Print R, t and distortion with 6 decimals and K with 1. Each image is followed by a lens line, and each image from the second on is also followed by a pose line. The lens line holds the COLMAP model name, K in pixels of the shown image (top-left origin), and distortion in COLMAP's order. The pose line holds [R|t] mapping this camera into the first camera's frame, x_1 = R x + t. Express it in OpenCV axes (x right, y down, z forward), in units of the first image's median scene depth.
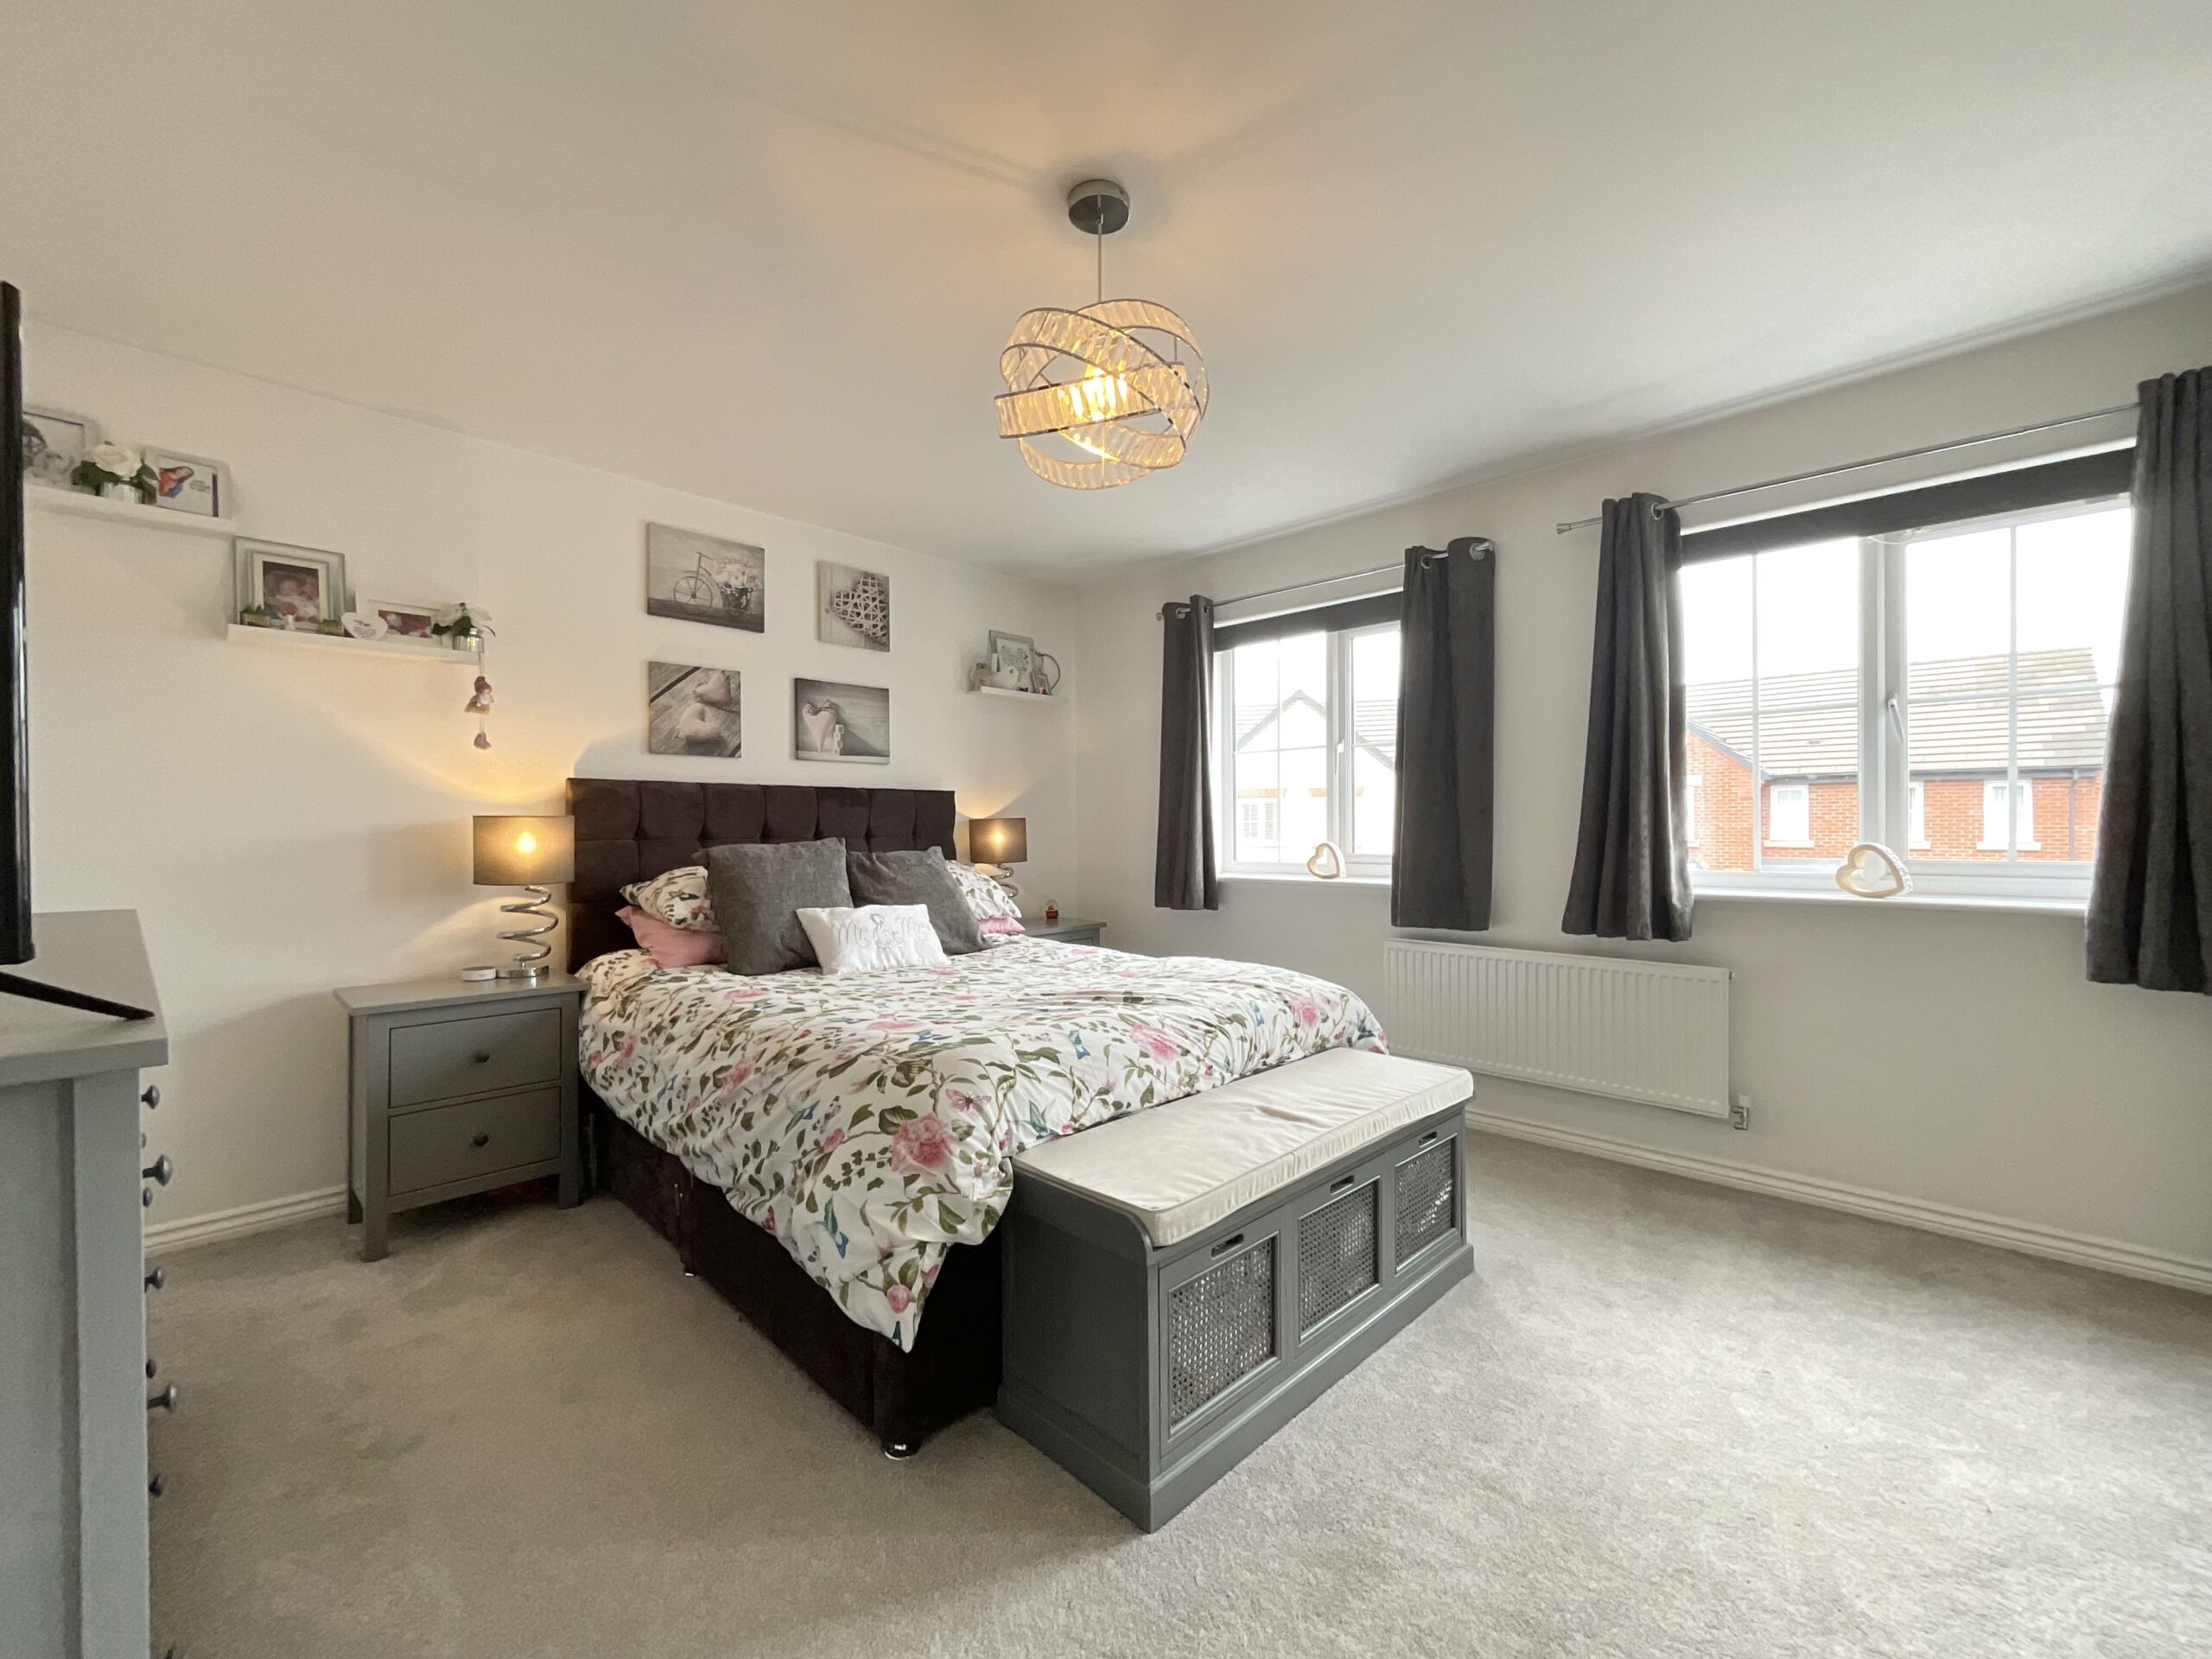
lens RADIAL K [[902.6, 0, 1108.3], [0, 902.6, 833.0], [0, 0, 1]] dist [0.001209, -0.001945]
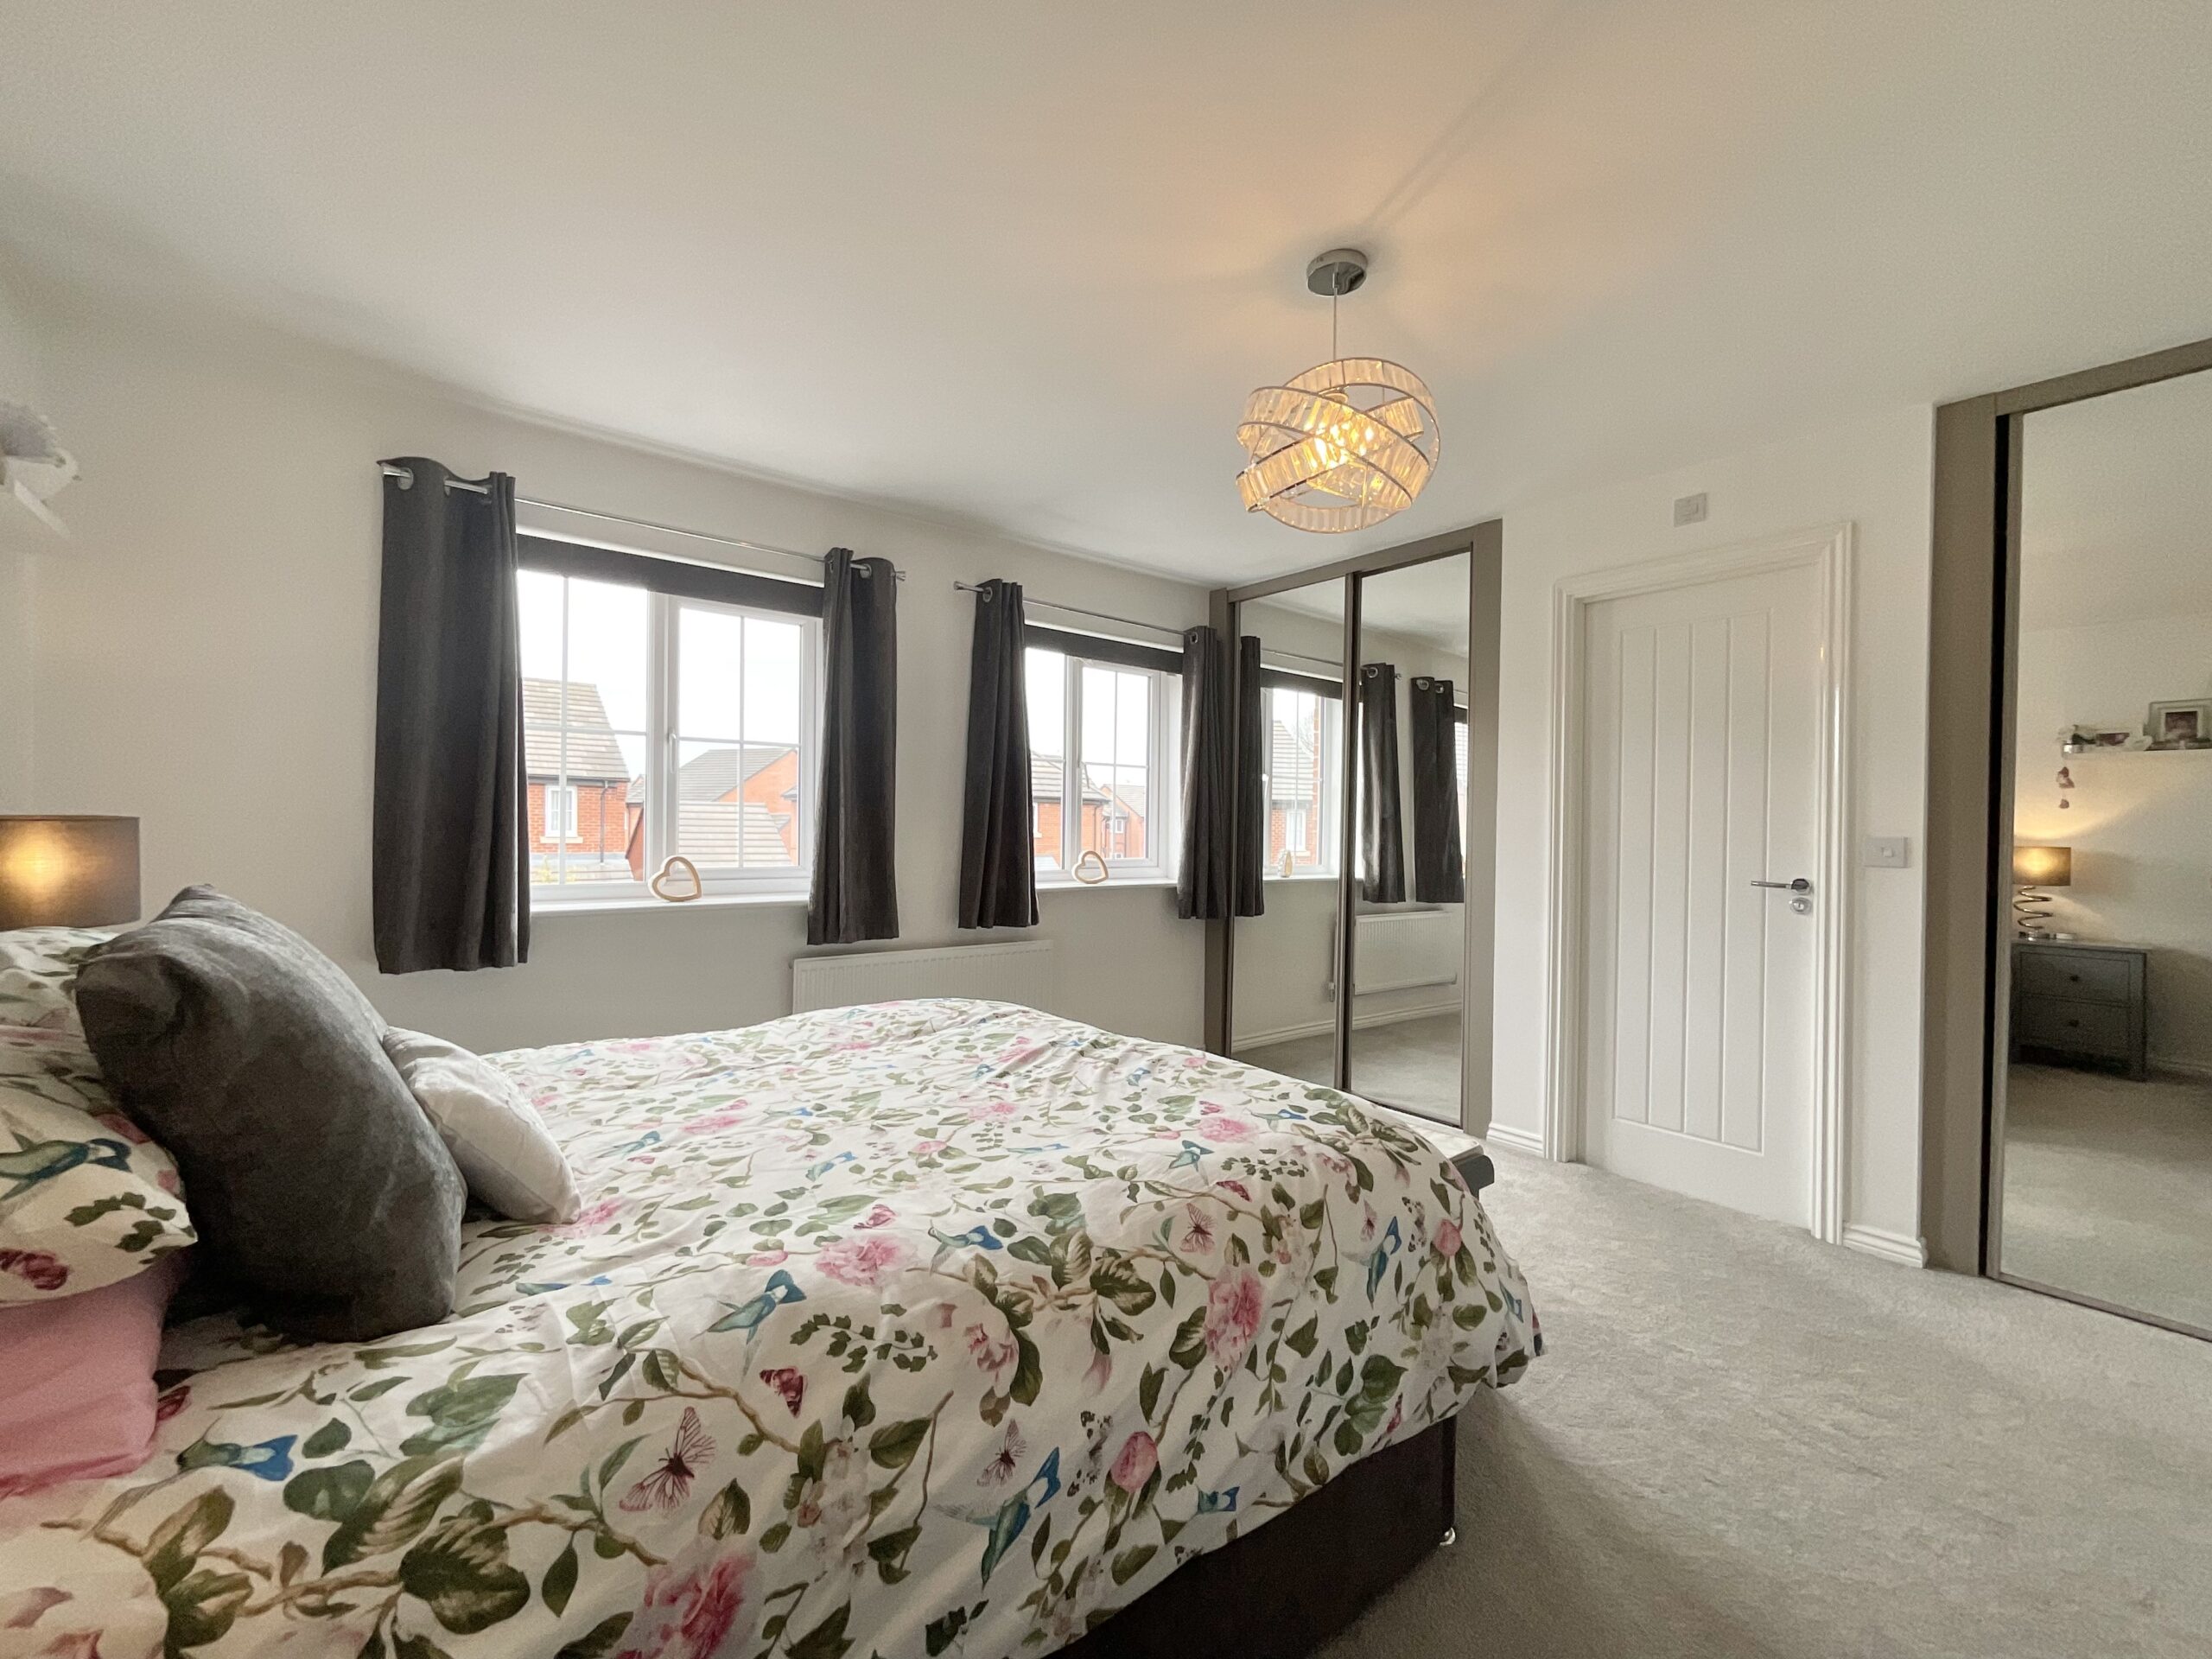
lens RADIAL K [[902.6, 0, 1105.0], [0, 902.6, 830.3], [0, 0, 1]] dist [0.001209, -0.001945]
pose [[0.127942, 0.000242, 0.991782, -0.600443], [-0.005648, 0.999984, 0.000485, -0.018128], [-0.991766, -0.005664, 0.127941, 0.617398]]
